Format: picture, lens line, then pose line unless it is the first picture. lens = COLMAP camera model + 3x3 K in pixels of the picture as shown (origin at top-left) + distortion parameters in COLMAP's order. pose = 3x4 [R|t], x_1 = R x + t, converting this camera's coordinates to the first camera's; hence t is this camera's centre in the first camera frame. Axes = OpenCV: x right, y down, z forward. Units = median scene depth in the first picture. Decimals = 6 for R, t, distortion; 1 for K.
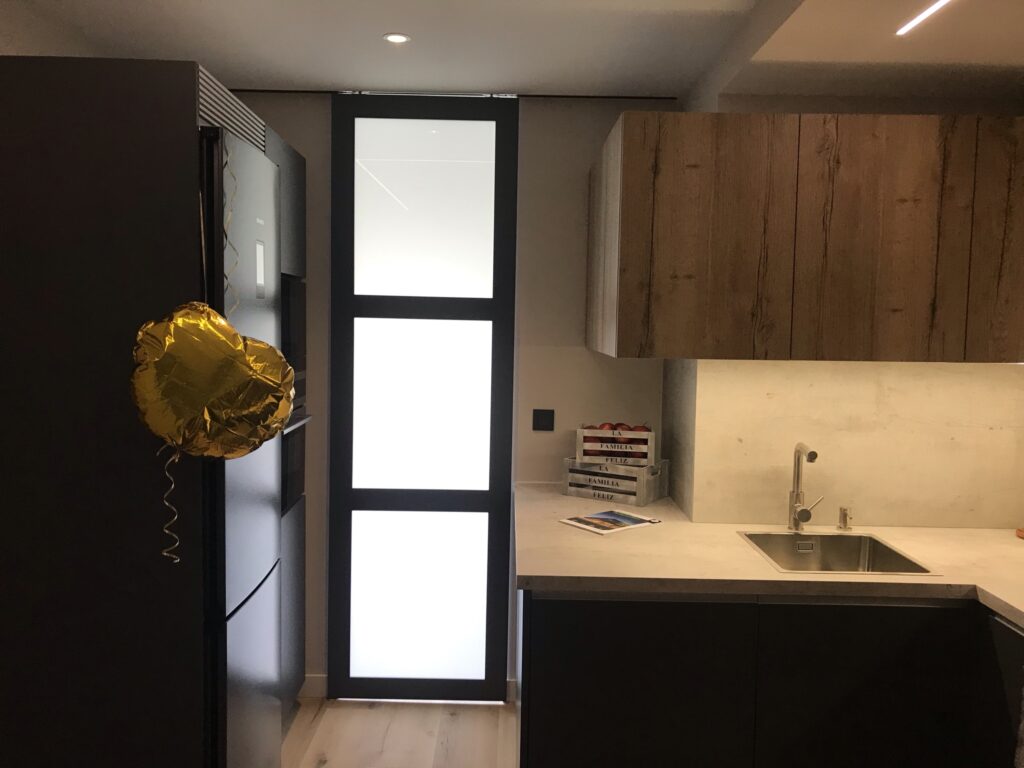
lens RADIAL K [[829.5, 0, 510.6], [0, 829.5, 372.7], [0, 0, 1]] dist [0.054400, -0.086158]
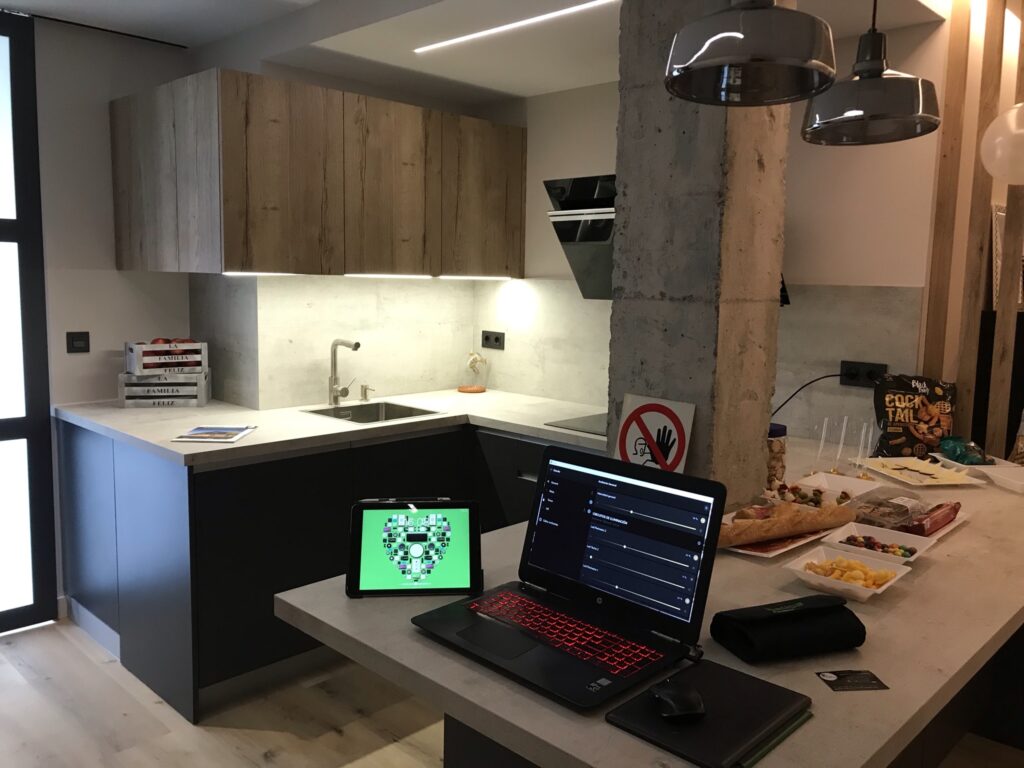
lens RADIAL K [[829.5, 0, 510.6], [0, 829.5, 372.7], [0, 0, 1]] dist [0.054400, -0.086158]
pose [[0.702082, -0.086160, 0.706865, -0.379840], [0.039440, 0.995834, 0.082210, 0.036135], [-0.711003, -0.029840, 0.702555, -0.130380]]
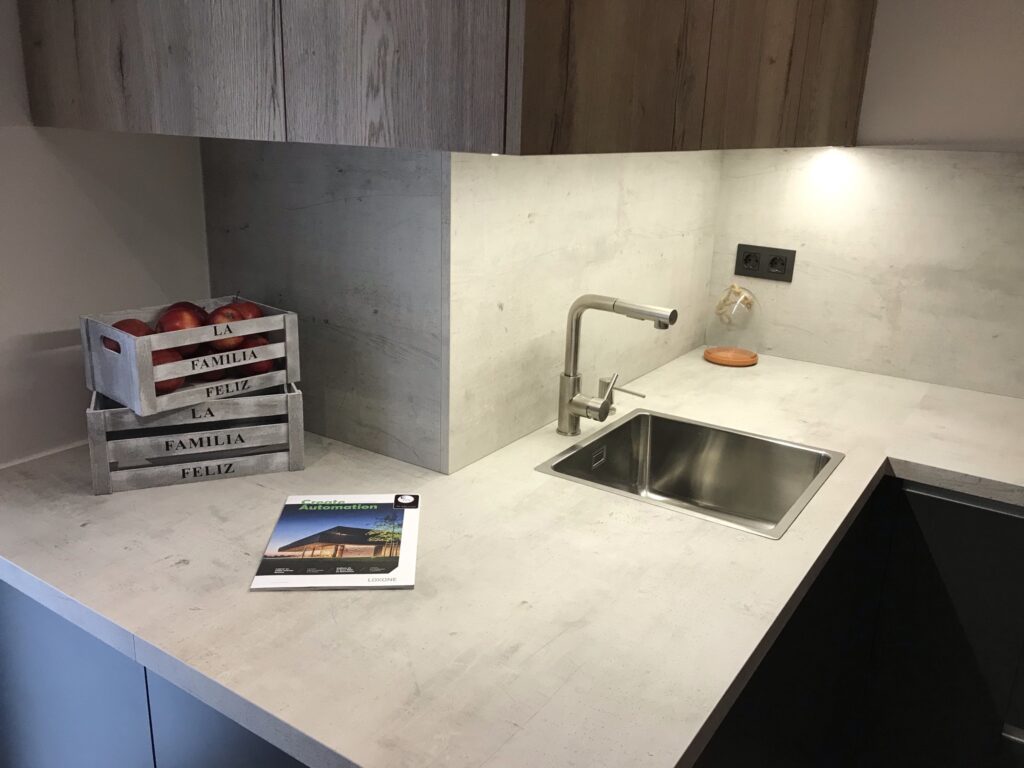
lens RADIAL K [[847.8, 0, 528.0], [0, 847.8, 381.0], [0, 0, 1]] dist [0.063747, -0.106523]
pose [[0.557346, -0.239168, 0.795088, -0.161102], [0.031601, 0.963030, 0.267534, -0.018879], [-0.829679, -0.123983, 0.544299, 0.657206]]
